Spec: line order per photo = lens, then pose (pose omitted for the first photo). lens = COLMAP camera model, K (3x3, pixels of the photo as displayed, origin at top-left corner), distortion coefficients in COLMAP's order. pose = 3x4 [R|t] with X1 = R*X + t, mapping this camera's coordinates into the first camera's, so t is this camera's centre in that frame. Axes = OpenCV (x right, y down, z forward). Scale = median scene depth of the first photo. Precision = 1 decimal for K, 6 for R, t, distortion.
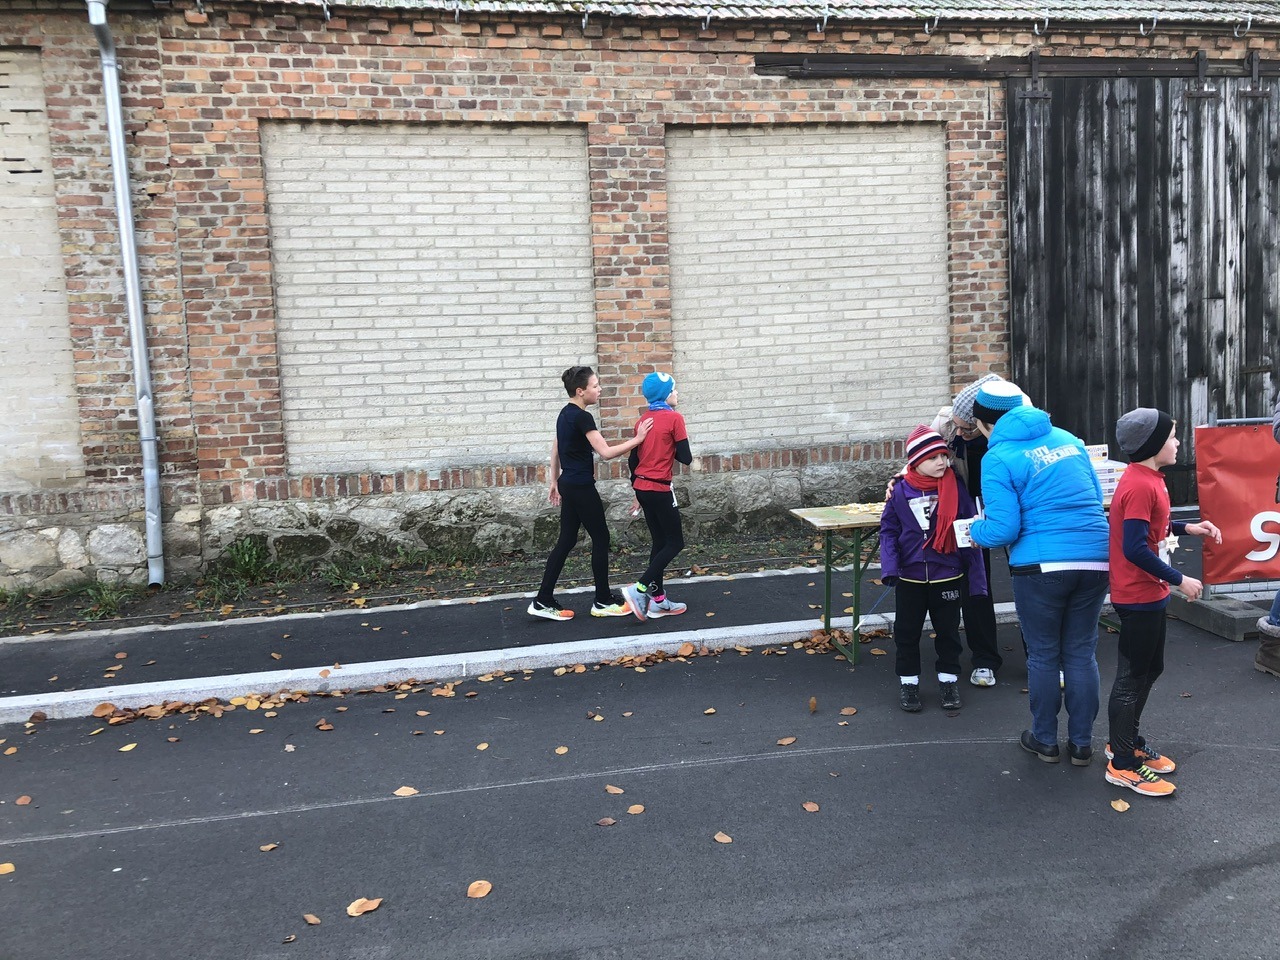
lens RADIAL K [[1059.2, 0, 640.4], [0, 1059.2, 488.3], [0, 0, 1]] dist [0.011967, -0.017844]
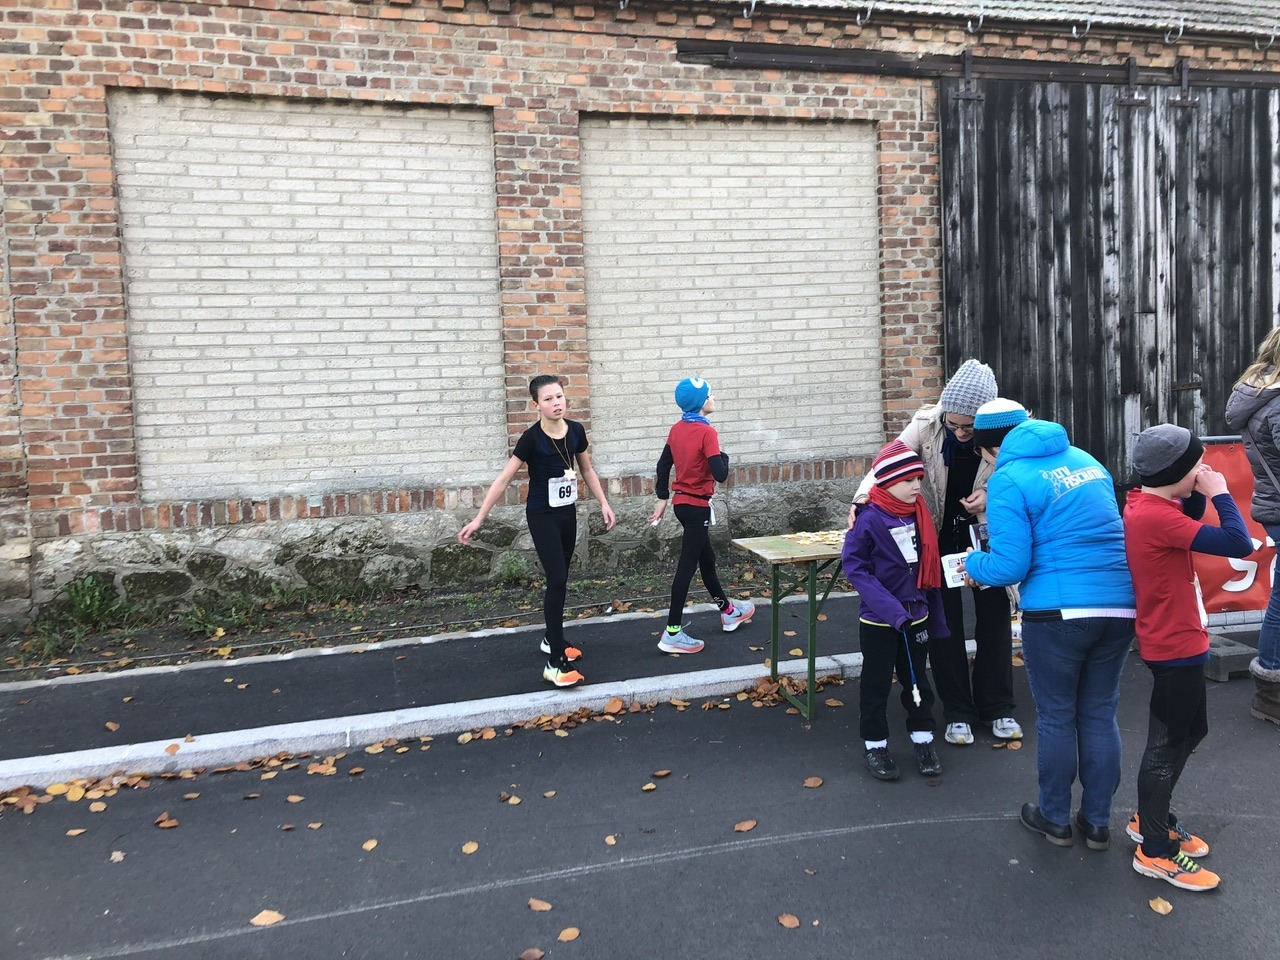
lens RADIAL K [[1059.2, 0, 642.7], [0, 1059.2, 468.4], [0, 0, 1]] dist [0.011967, -0.017844]
pose [[0.994977, -0.002503, 0.100070, -0.014508], [0.006207, 0.999306, -0.036724, -0.005658], [-0.099909, 0.037161, 0.994302, 0.108263]]
